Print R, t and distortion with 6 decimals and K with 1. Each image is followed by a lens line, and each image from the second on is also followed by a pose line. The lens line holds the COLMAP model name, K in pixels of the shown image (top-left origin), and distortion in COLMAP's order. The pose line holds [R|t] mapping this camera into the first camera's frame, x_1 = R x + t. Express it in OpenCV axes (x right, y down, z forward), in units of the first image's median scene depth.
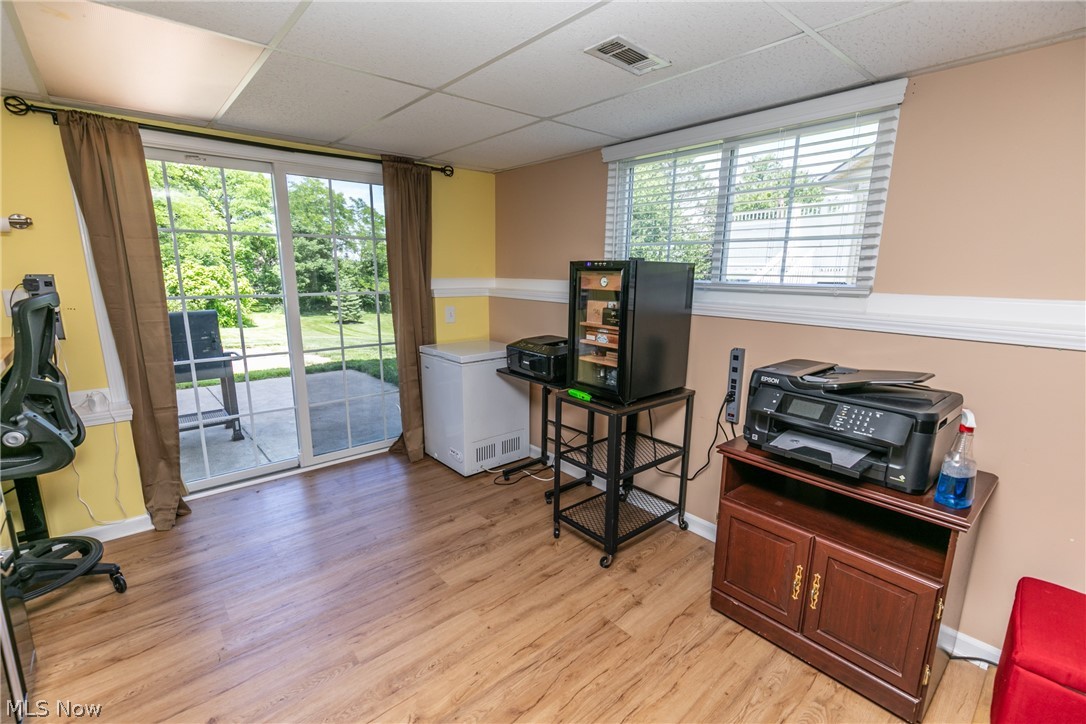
lens RADIAL K [[485.5, 0, 542.0], [0, 485.5, 370.1], [0, 0, 1]] dist [0.002014, -0.000543]
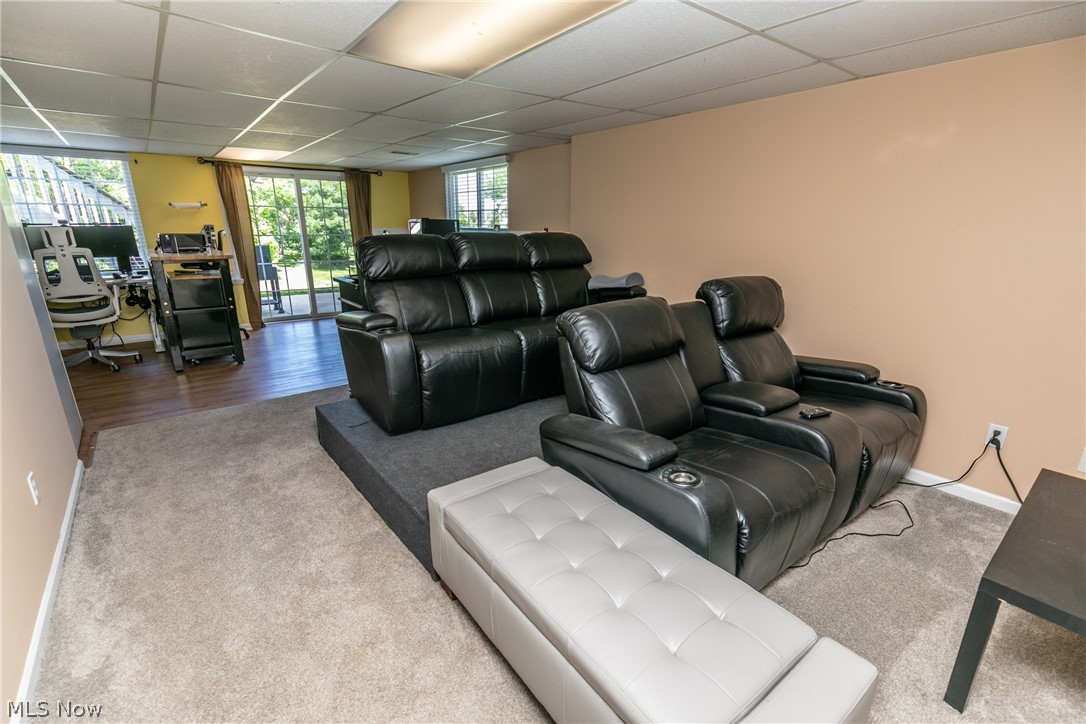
lens RADIAL K [[485.5, 0, 542.0], [0, 485.5, 370.1], [0, 0, 1]] dist [0.002014, -0.000543]
pose [[0.998999, 0.012588, -0.042934, 0.780923], [-0.009076, 0.996670, 0.081039, 0.316372], [0.043811, -0.080568, 0.995786, -1.405451]]
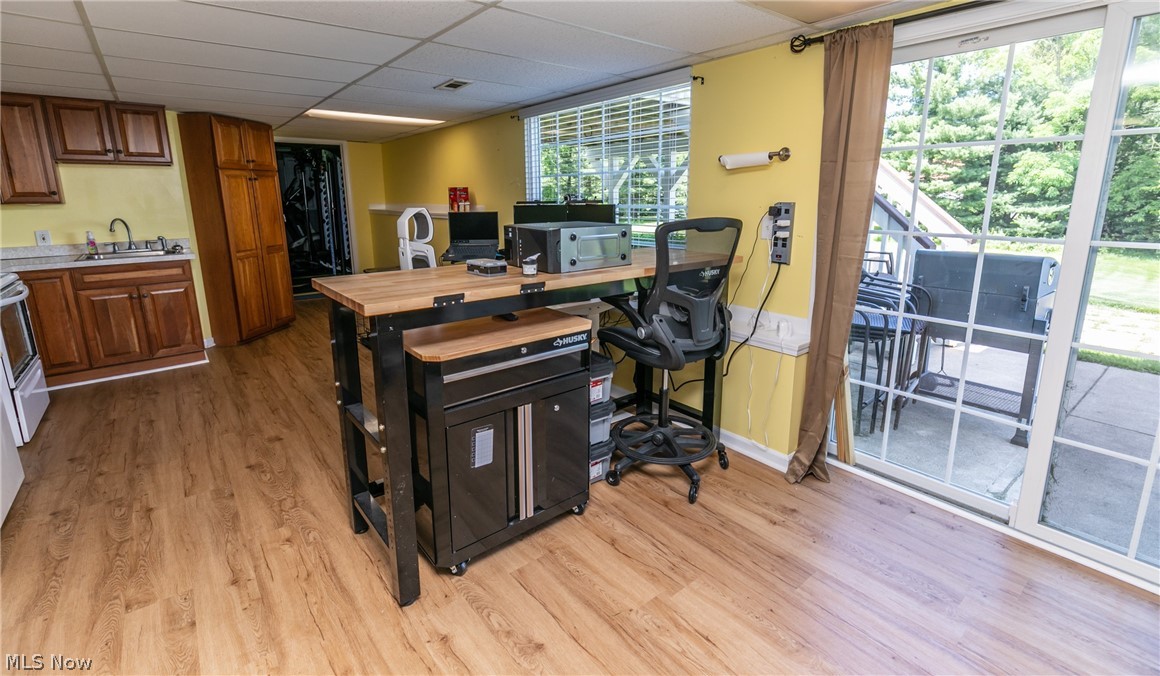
lens RADIAL K [[517.5, 0, 582.6], [0, 517.5, 304.5], [0, 0, 1]] dist [0.000726, 0.000283]
pose [[-0.036260, 0.201549, -0.978807, 0.127562], [-0.207538, 0.956578, 0.204660, -0.108472], [0.977555, 0.210561, 0.007144, 0.529876]]
